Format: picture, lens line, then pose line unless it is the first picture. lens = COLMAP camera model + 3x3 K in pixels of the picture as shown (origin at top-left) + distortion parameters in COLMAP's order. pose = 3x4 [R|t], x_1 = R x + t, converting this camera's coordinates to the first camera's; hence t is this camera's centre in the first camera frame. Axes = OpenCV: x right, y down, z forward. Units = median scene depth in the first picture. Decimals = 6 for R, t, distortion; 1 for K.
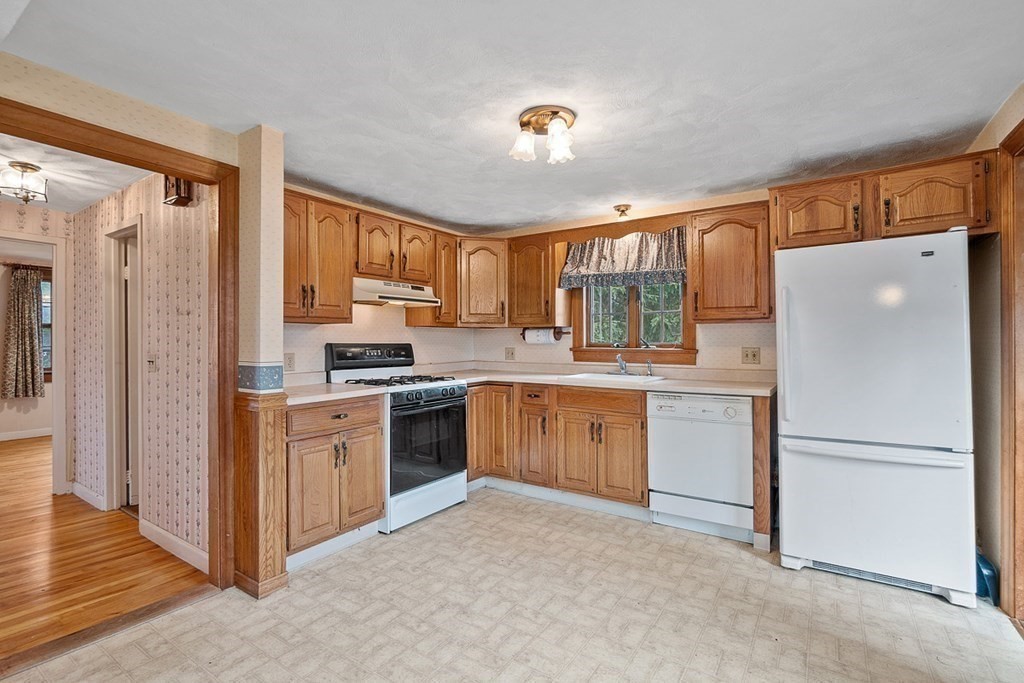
lens RADIAL K [[483.2, 0, 486.1], [0, 483.2, 340.1], [0, 0, 1]] dist [-0.004353, -0.000207]
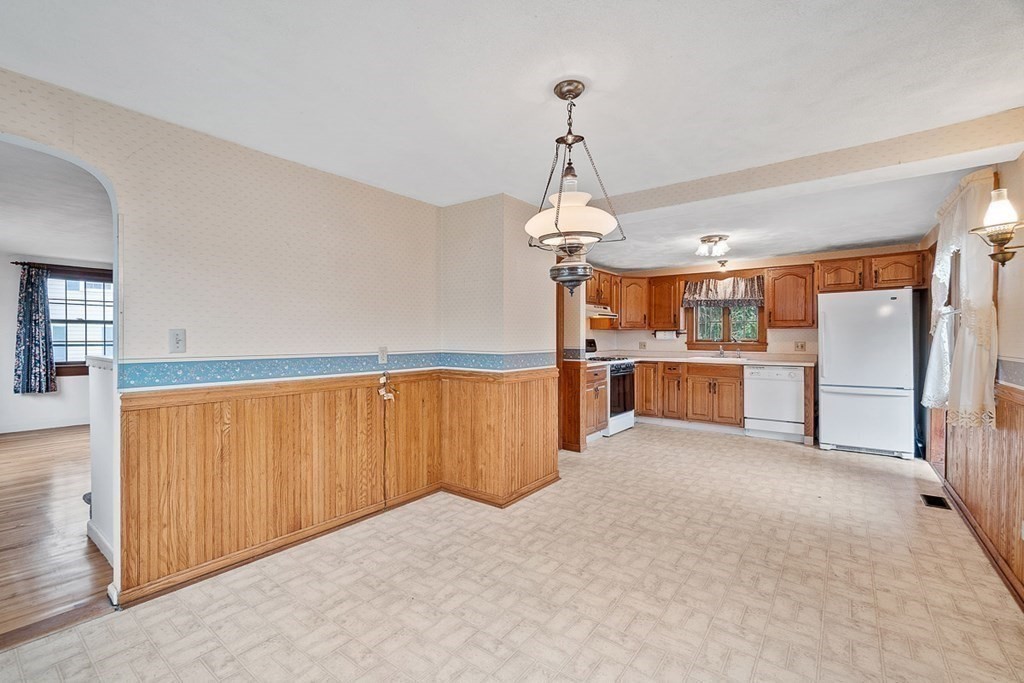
lens RADIAL K [[445.8, 0, 489.5], [0, 445.8, 341.5], [0, 0, 1]] dist [-0.001317, 0.000101]
pose [[0.998457, 0.003197, -0.055441, -0.475933], [-0.002537, 0.999925, 0.011975, -0.003252], [0.055475, -0.011816, 0.998390, -0.667466]]
